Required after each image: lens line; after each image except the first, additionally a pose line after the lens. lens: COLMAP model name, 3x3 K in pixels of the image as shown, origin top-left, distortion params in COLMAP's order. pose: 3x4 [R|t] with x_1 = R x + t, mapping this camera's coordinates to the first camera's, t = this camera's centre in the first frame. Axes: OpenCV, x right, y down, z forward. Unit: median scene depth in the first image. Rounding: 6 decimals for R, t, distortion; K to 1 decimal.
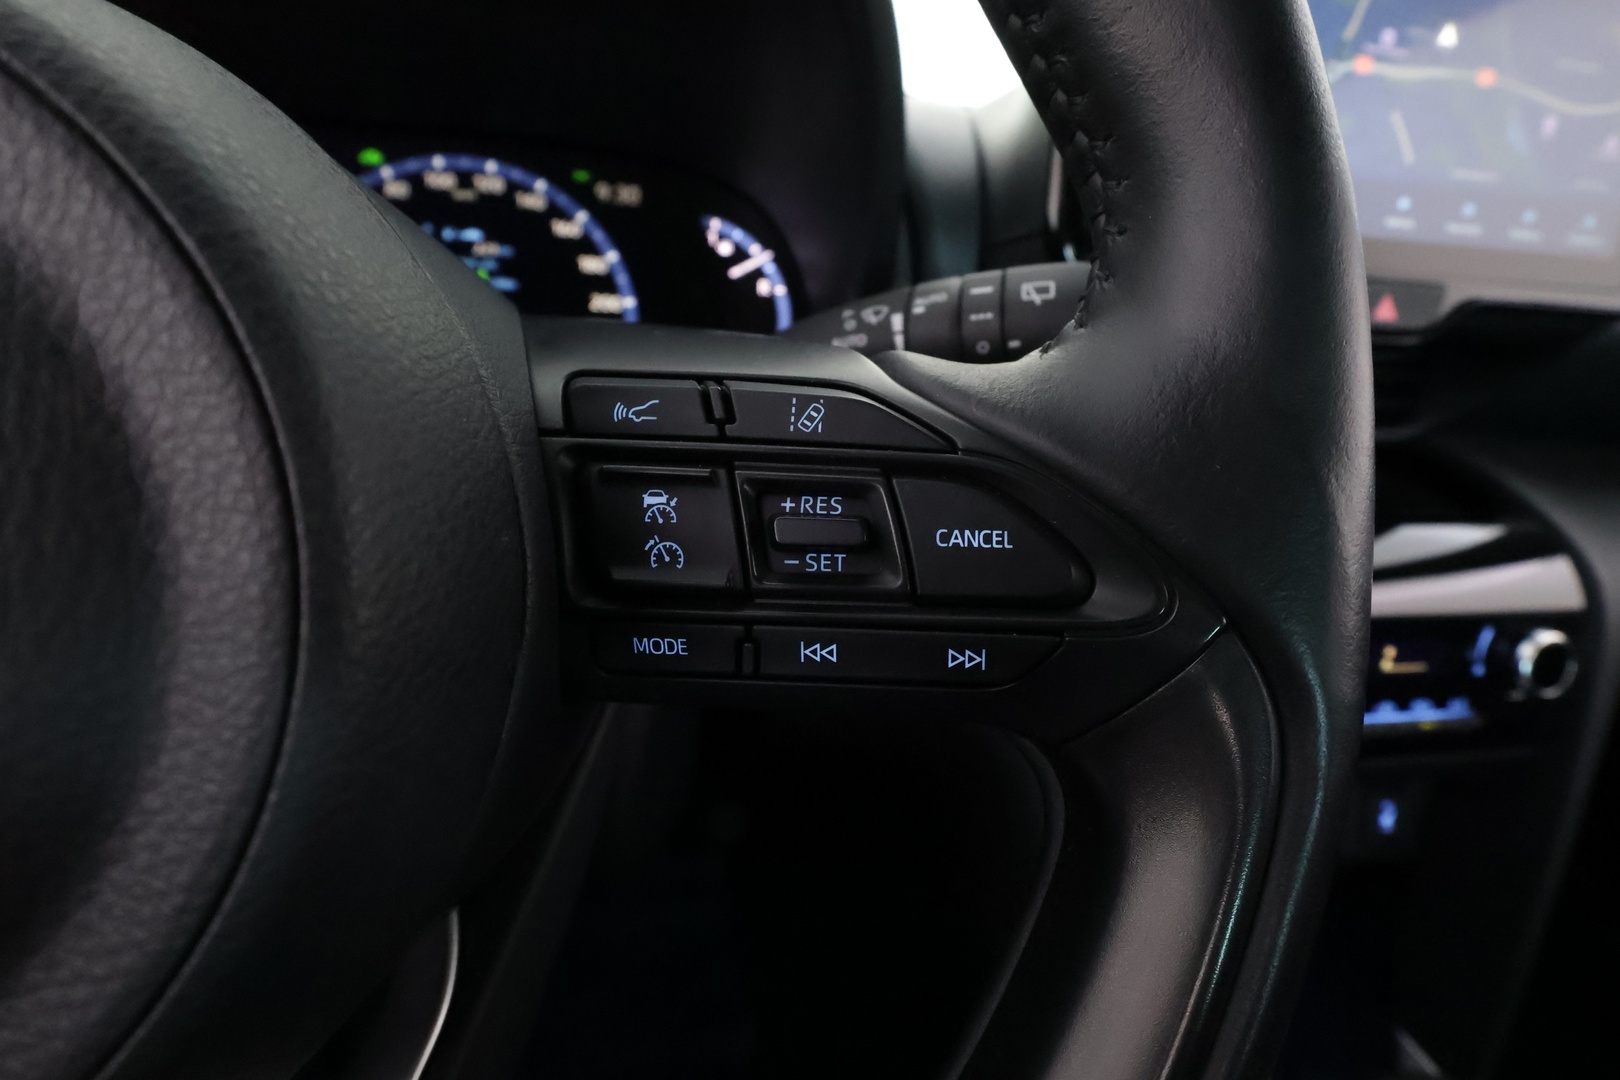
lens RADIAL K [[802.2, 0, 810.0], [0, 802.2, 540.0], [0, 0, 1]] dist [-0.000794, 0.000631]
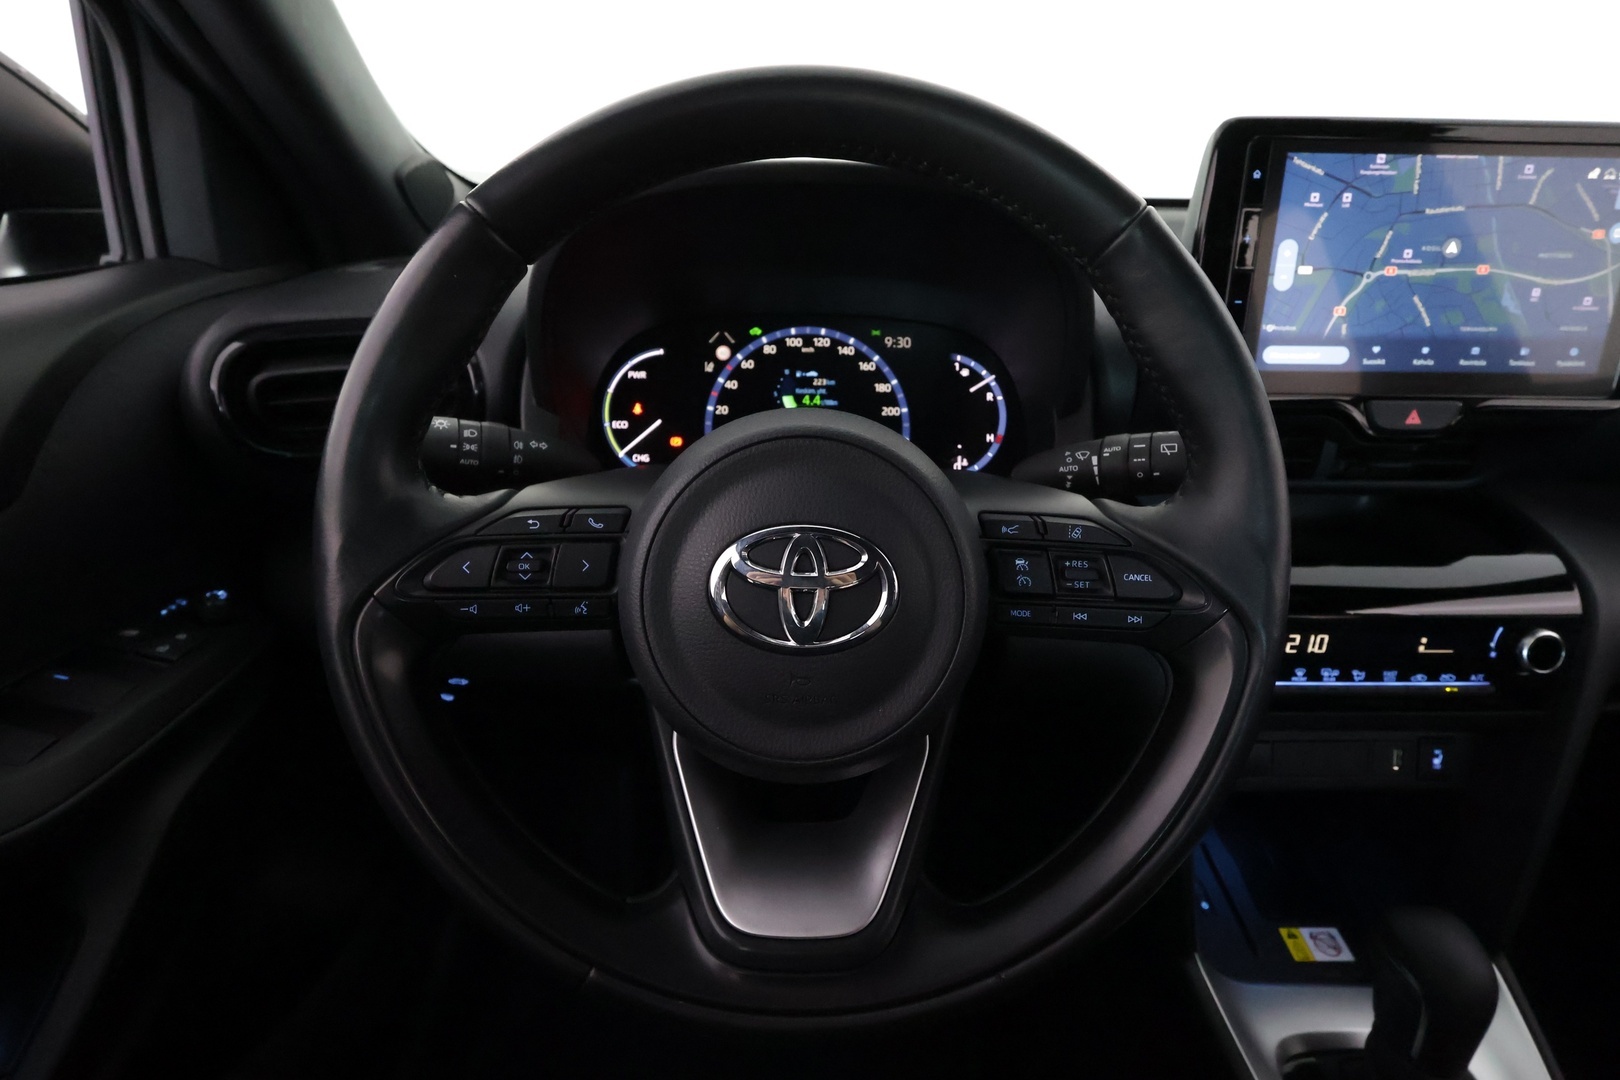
lens RADIAL K [[802.2, 0, 810.0], [0, 802.2, 540.0], [0, 0, 1]] dist [-0.000794, 0.000631]
pose [[0.985267, 0.005360, -0.170939, -0.149366], [-0.005245, 0.999986, 0.001121, -0.043066], [0.170943, -0.000208, 0.985281, -0.656620]]
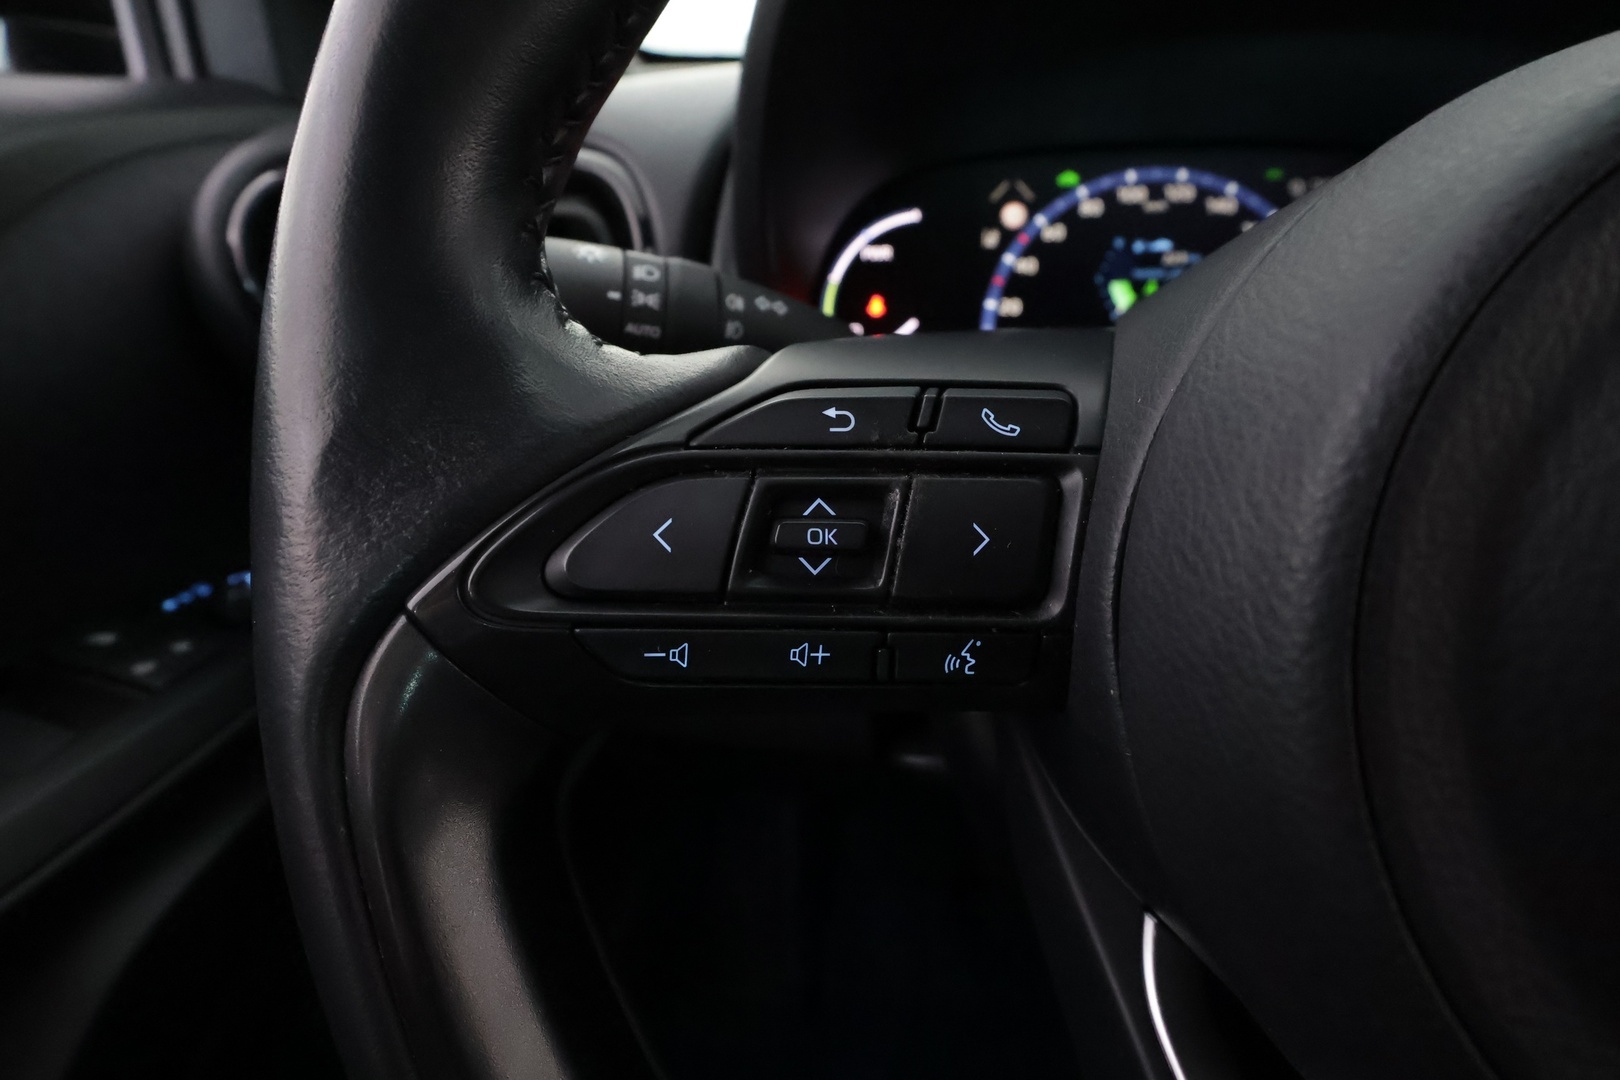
lens RADIAL K [[802.2, 0, 810.0], [0, 802.2, 540.0], [0, 0, 1]] dist [-0.000794, 0.000631]
pose [[0.949396, 0.028833, -0.312754, -0.541228], [-0.026461, 0.999580, 0.011826, -0.011710], [0.312963, -0.002952, 0.949761, -0.099747]]
